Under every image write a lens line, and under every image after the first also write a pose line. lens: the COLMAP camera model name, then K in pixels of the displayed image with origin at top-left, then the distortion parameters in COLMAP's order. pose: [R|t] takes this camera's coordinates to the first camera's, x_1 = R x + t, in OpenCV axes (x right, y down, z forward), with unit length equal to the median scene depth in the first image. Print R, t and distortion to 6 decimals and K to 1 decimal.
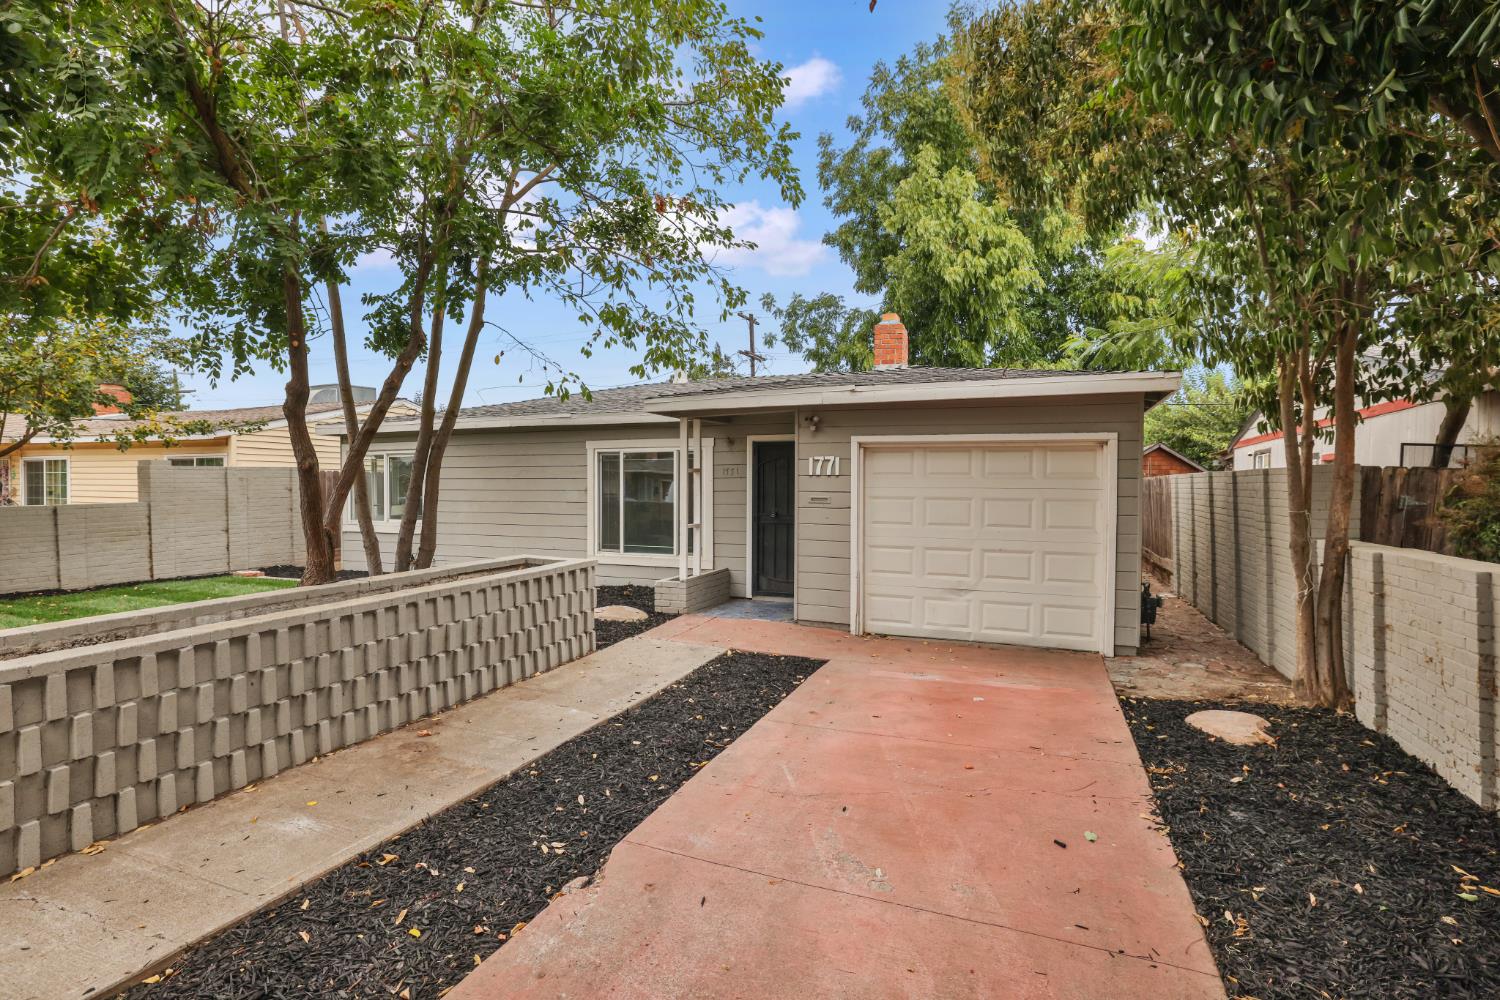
lens RADIAL K [[736.1, 0, 767.3], [0, 736.1, 474.7], [0, 0, 1]] dist [-0.023385, 0.001986]
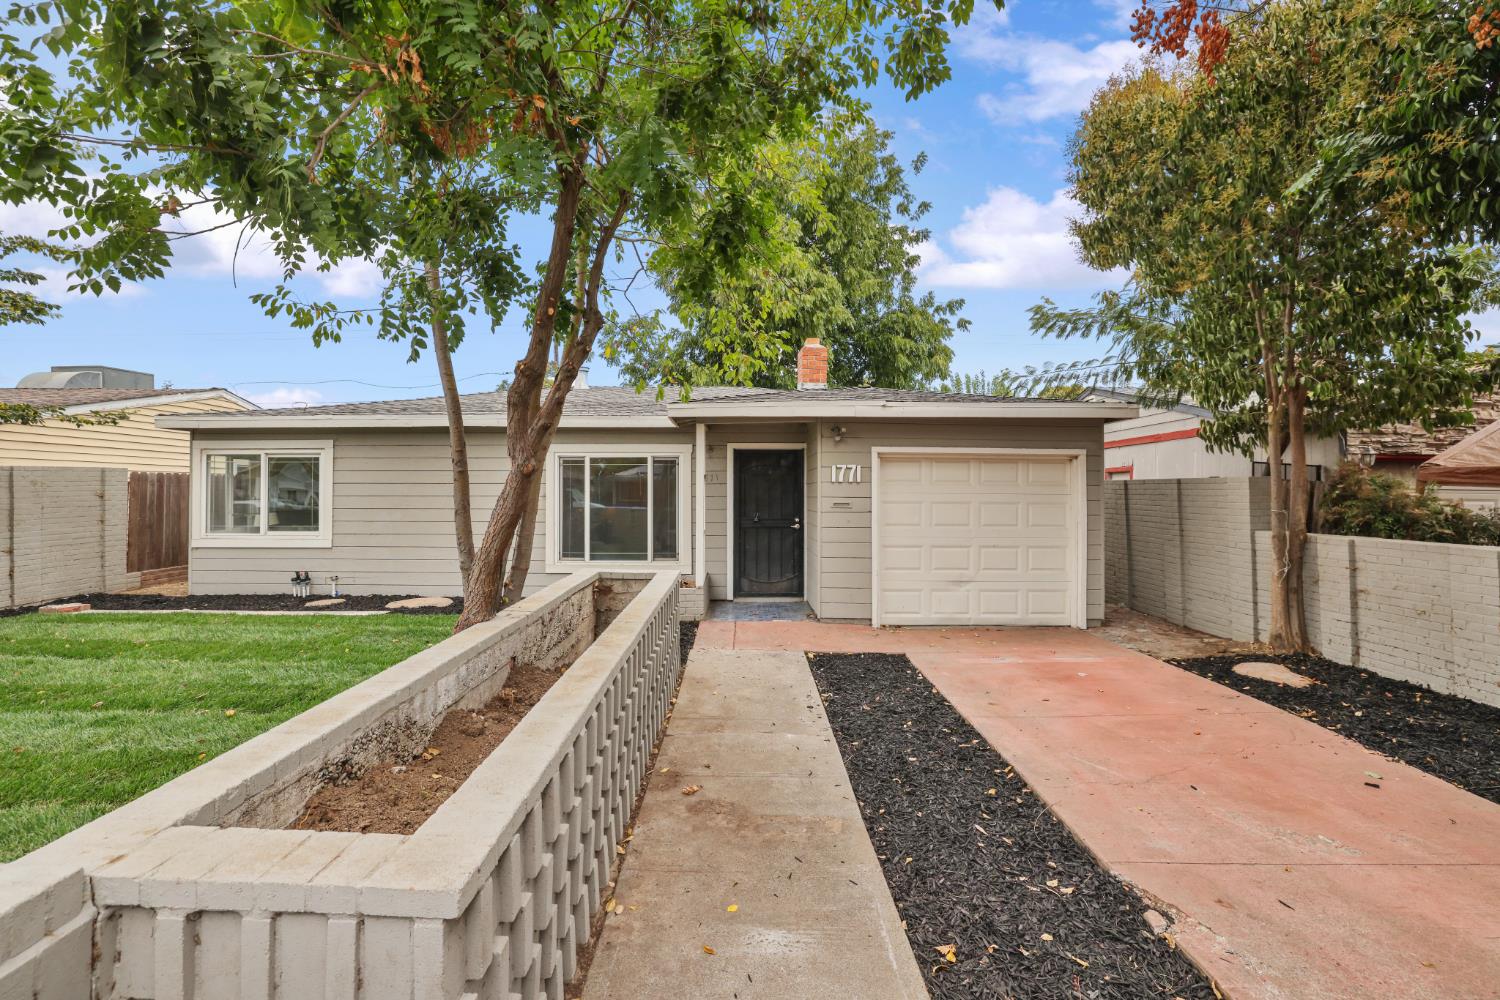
lens RADIAL K [[649.7, 0, 729.2], [0, 649.7, 466.6], [0, 0, 1]] dist [-0.025884, 0.001257]
pose [[0.927972, 0.012383, 0.372443, -0.445334], [-0.004868, 0.999765, -0.021110, -0.001045], [-0.372617, 0.017776, 0.927815, 0.180249]]
